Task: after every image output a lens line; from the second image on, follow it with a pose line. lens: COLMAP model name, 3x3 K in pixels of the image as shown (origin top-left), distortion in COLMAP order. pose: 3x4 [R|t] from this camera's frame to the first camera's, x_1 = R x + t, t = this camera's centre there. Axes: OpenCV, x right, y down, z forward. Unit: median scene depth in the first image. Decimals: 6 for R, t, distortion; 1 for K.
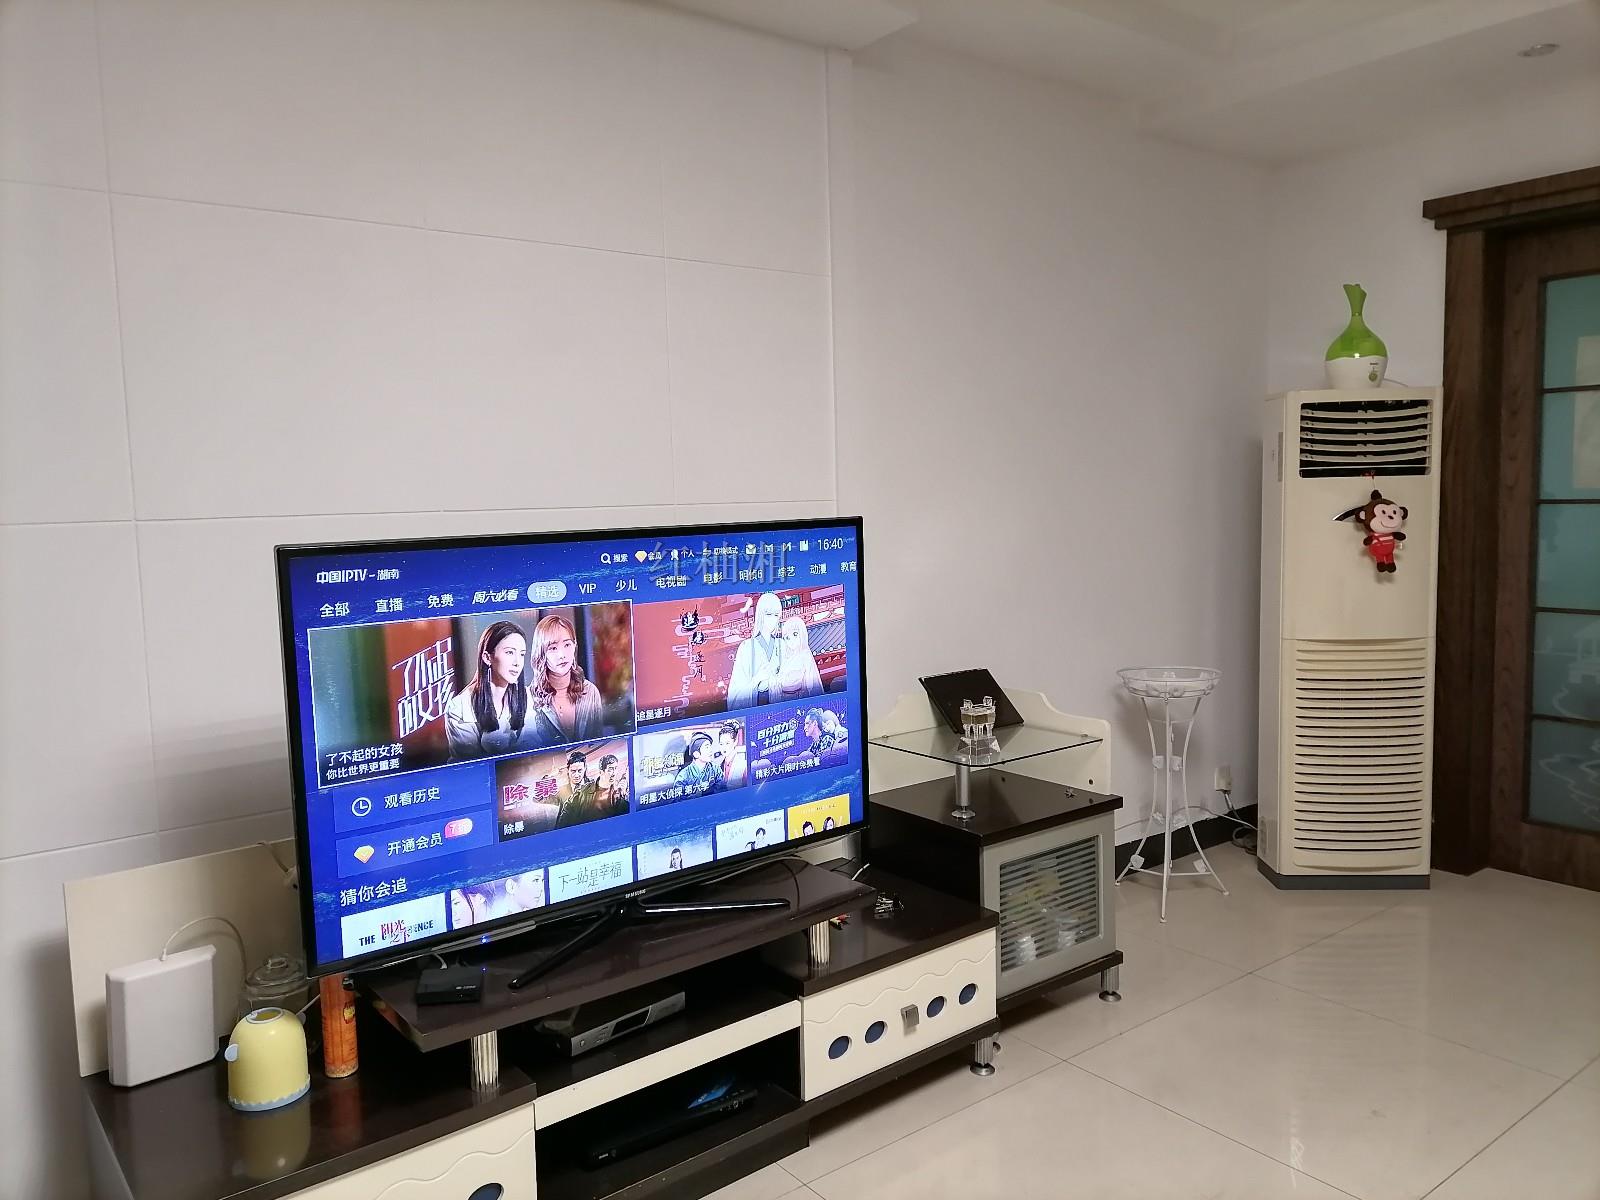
lens RADIAL K [[1169.8, 0, 808.5], [0, 1169.8, 598.9], [0, 0, 1]] dist [0.039475, -0.042649]
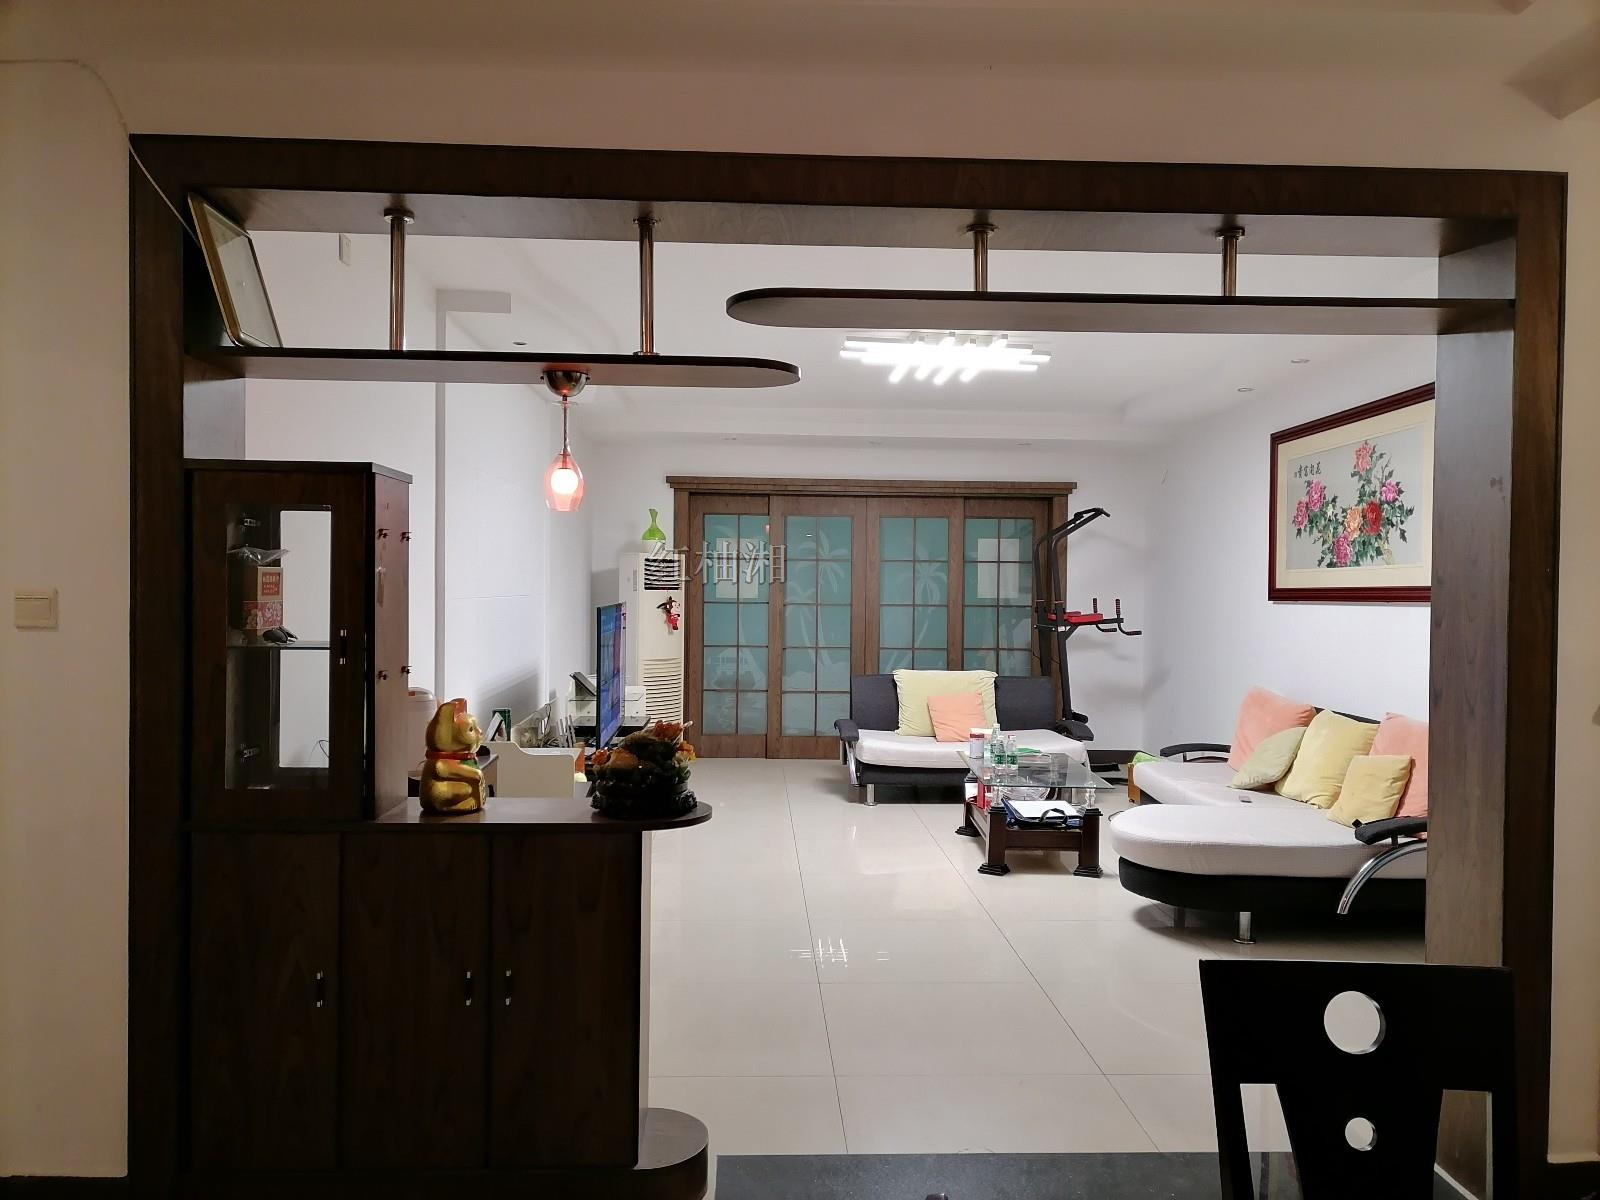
lens RADIAL K [[1169.8, 0, 777.5], [0, 1169.8, 596.9], [0, 0, 1]] dist [0.039475, -0.042649]
pose [[0.589056, 0.022331, 0.807784, -1.813572], [0.049208, 0.996772, -0.063439, 0.098306], [-0.806593, 0.077118, 0.586055, -0.794411]]
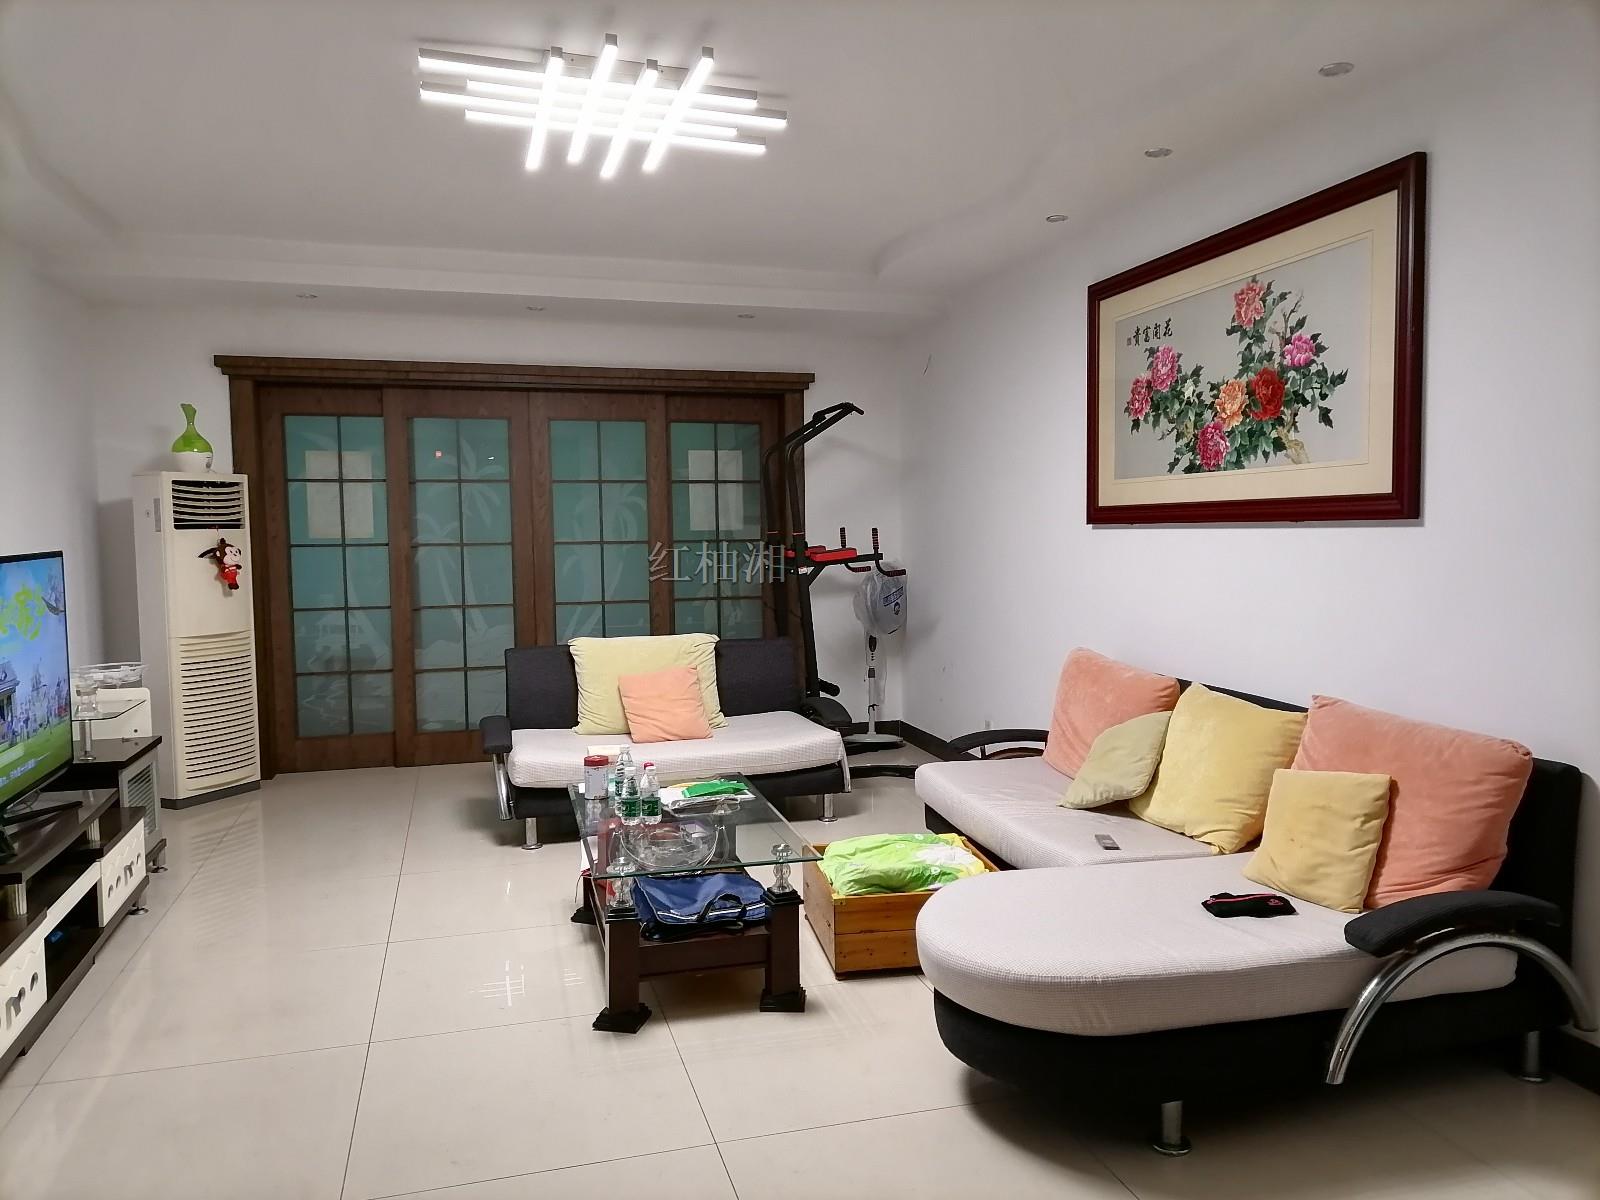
lens RADIAL K [[1169.8, 0, 796.4], [0, 1169.8, 601.0], [0, 0, 1]] dist [0.039475, -0.042649]
pose [[0.370128, -0.044120, 0.927932, -0.960886], [0.086450, 0.996173, 0.012882, 0.051745], [-0.924949, 0.075452, 0.372526, -0.400816]]
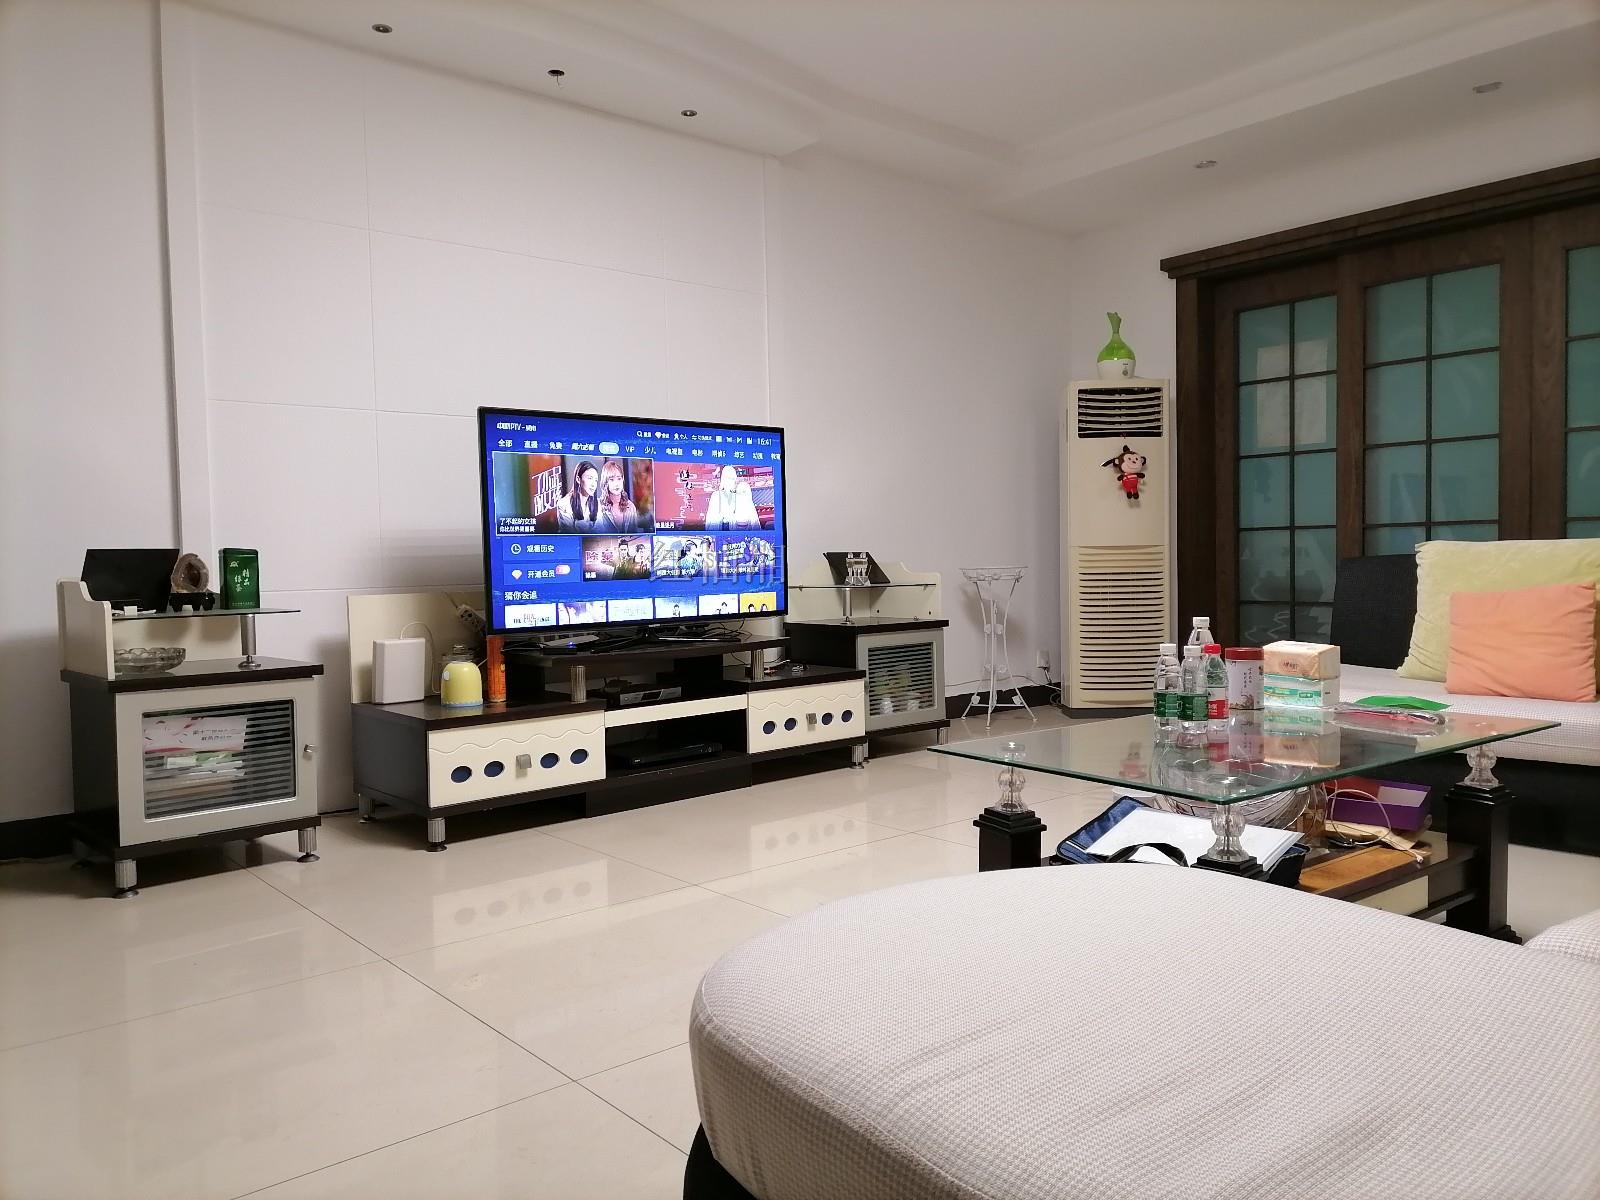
lens RADIAL K [[1169.8, 0, 807.4], [0, 1169.8, 600.7], [0, 0, 1]] dist [0.039475, -0.042649]
pose [[0.998693, 0.002708, 0.051047, -0.005485], [0.000203, 0.998377, -0.056943, 0.264214], [-0.051119, 0.056879, 0.997072, -0.648207]]
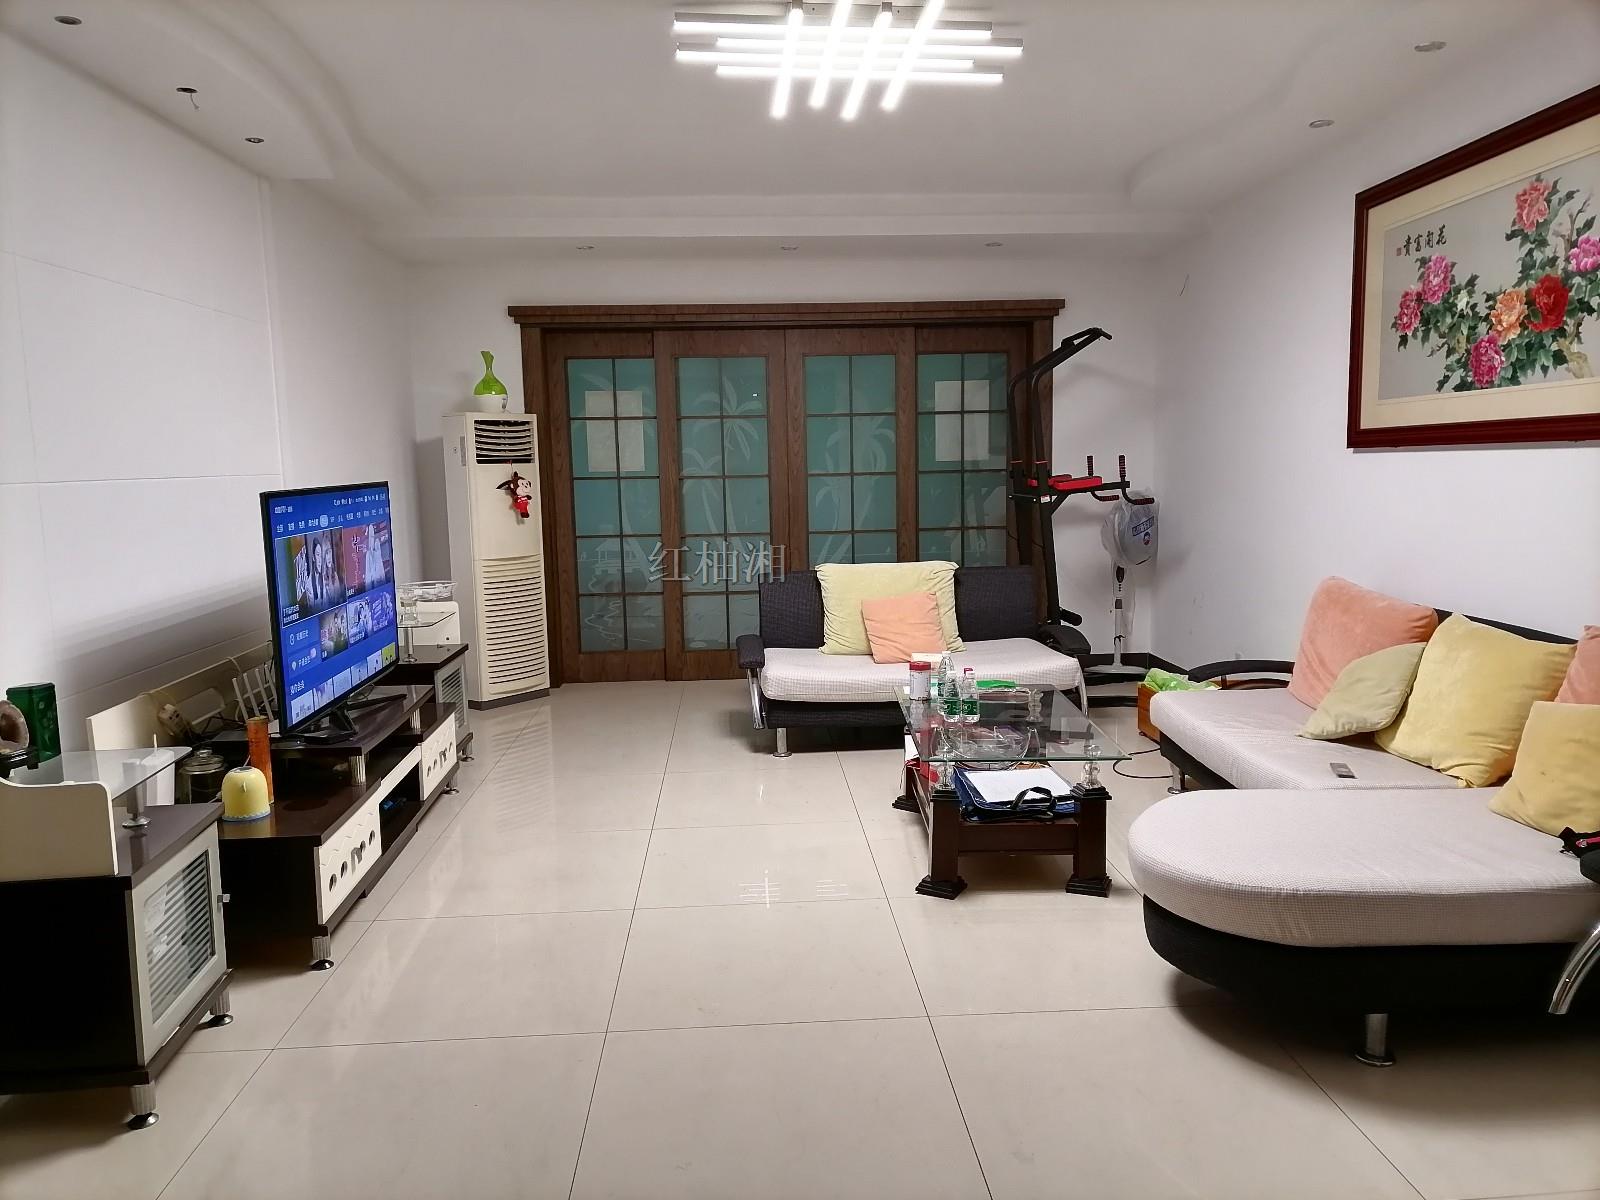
lens RADIAL K [[1169.8, 0, 795.9], [0, 1169.8, 602.0], [0, 0, 1]] dist [0.039475, -0.042649]
pose [[0.566779, -0.088023, 0.819154, -1.011543], [0.082784, 0.995329, 0.049674, 0.068354], [-0.819700, 0.039659, 0.571418, -0.468016]]
